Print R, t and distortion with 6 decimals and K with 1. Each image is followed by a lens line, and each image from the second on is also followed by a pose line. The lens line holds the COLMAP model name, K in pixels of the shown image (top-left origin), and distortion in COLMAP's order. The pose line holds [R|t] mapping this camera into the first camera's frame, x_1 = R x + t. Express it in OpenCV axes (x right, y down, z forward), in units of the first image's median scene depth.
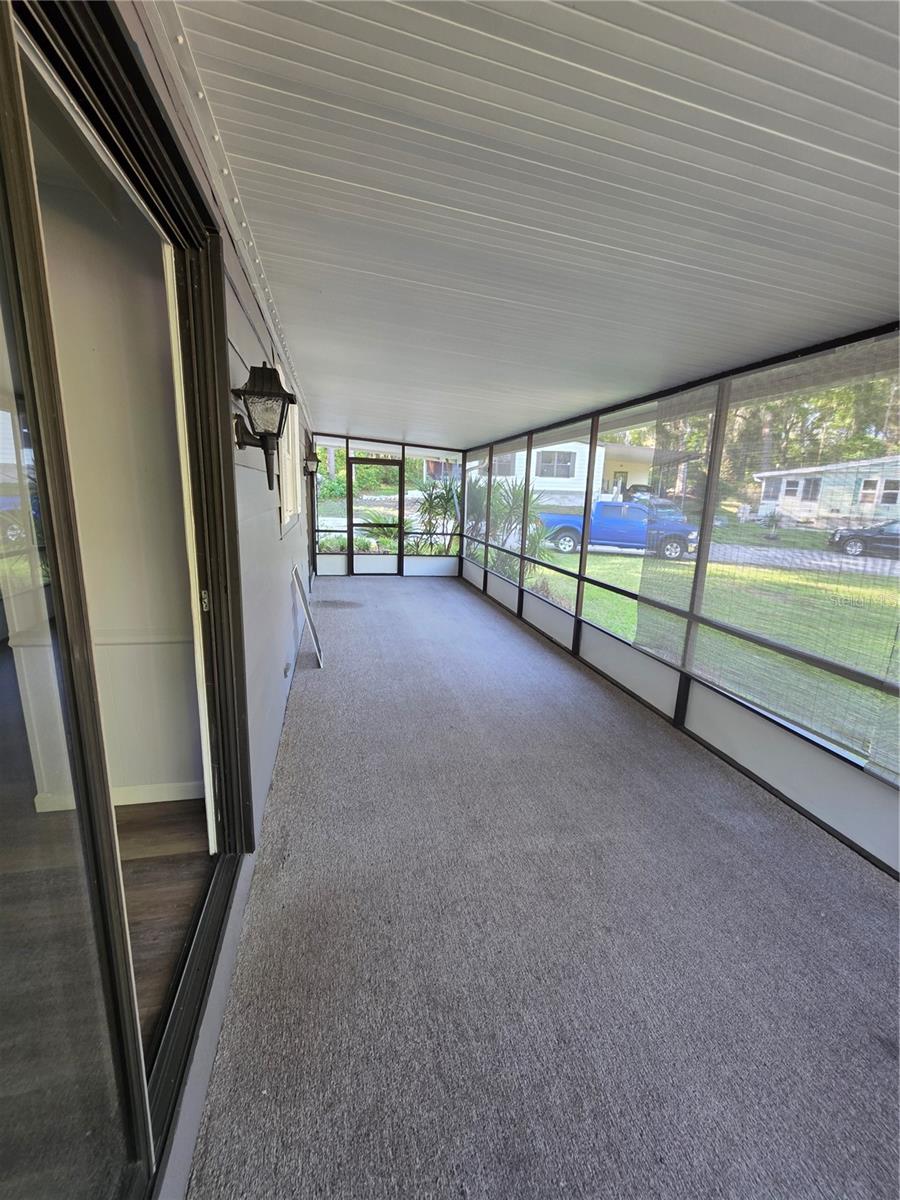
lens RADIAL K [[492.7, 0, 449.0], [0, 492.7, 602.2], [0, 0, 1]] dist [0.002481, 0.000907]
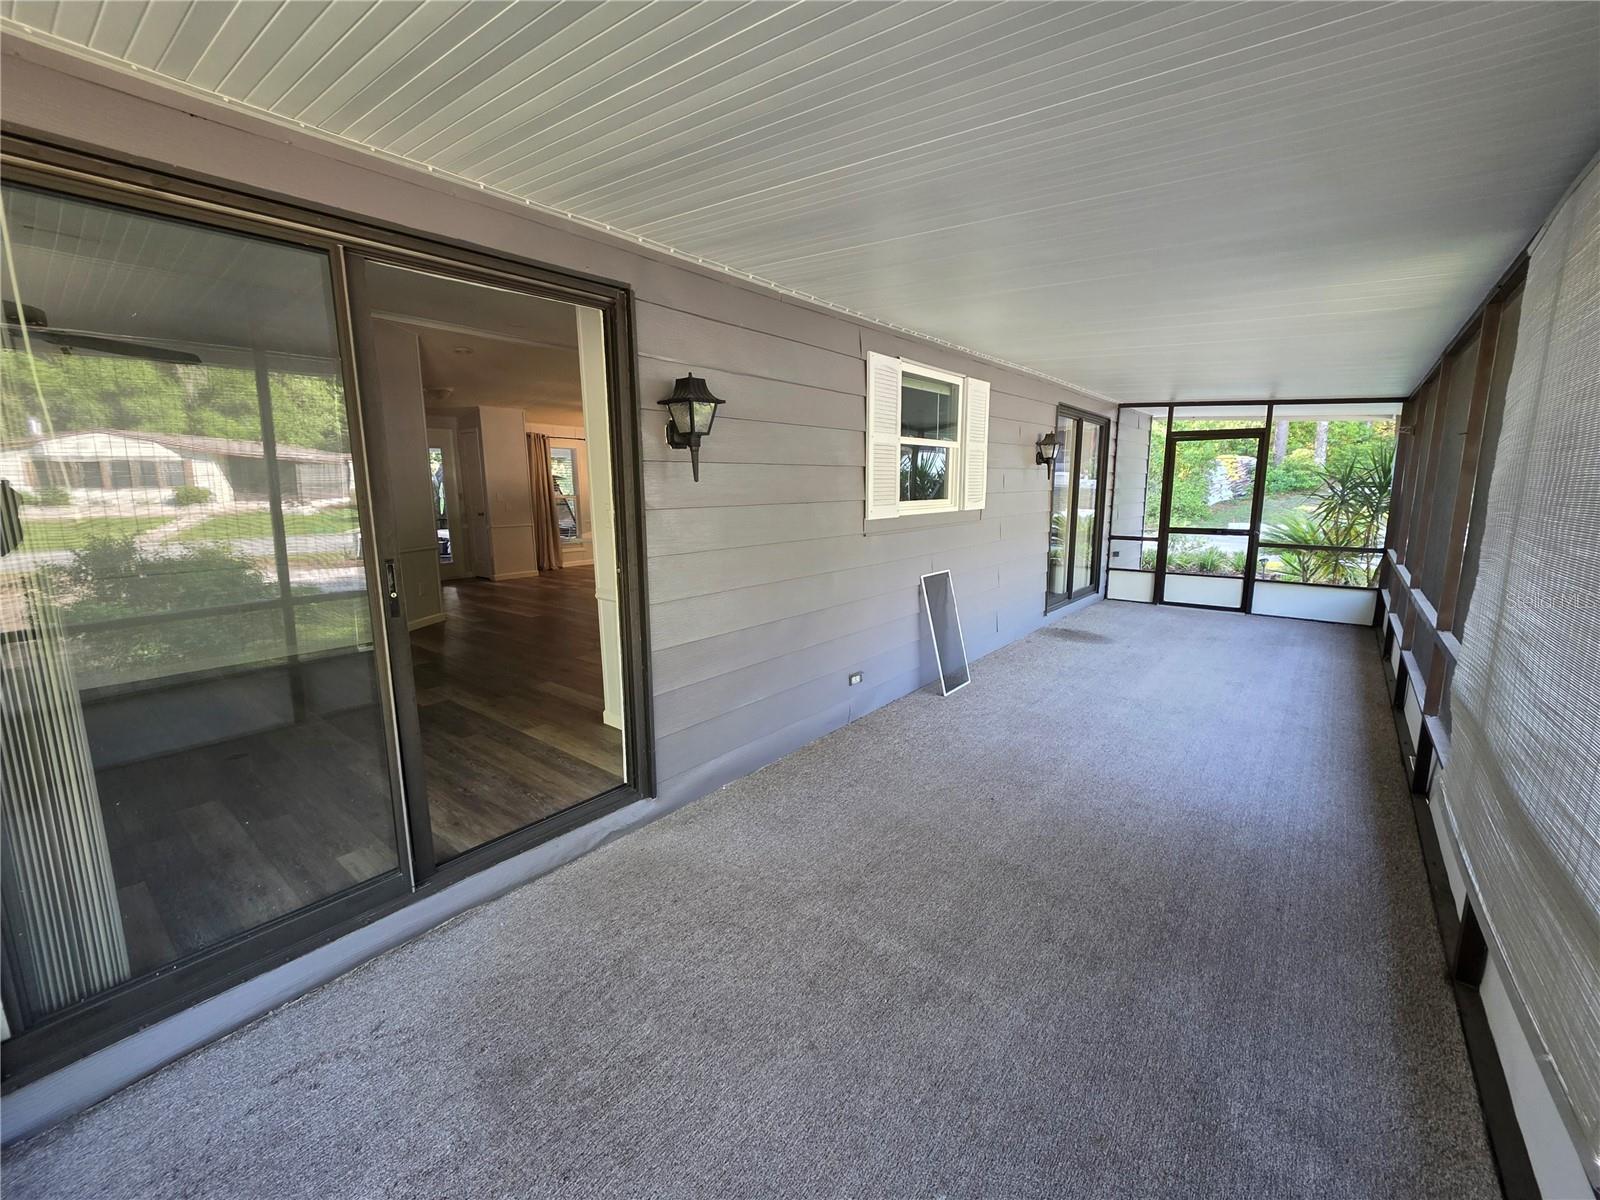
lens RADIAL K [[657.0, 0, 812.3], [0, 657.0, 592.1], [0, 0, 1]] dist [0.002481, 0.000907]
pose [[0.619722, 0.087527, -0.779925, 0.445710], [-0.140407, 0.990094, -0.000454, -0.006612], [0.772160, 0.109788, 0.625872, 0.131048]]
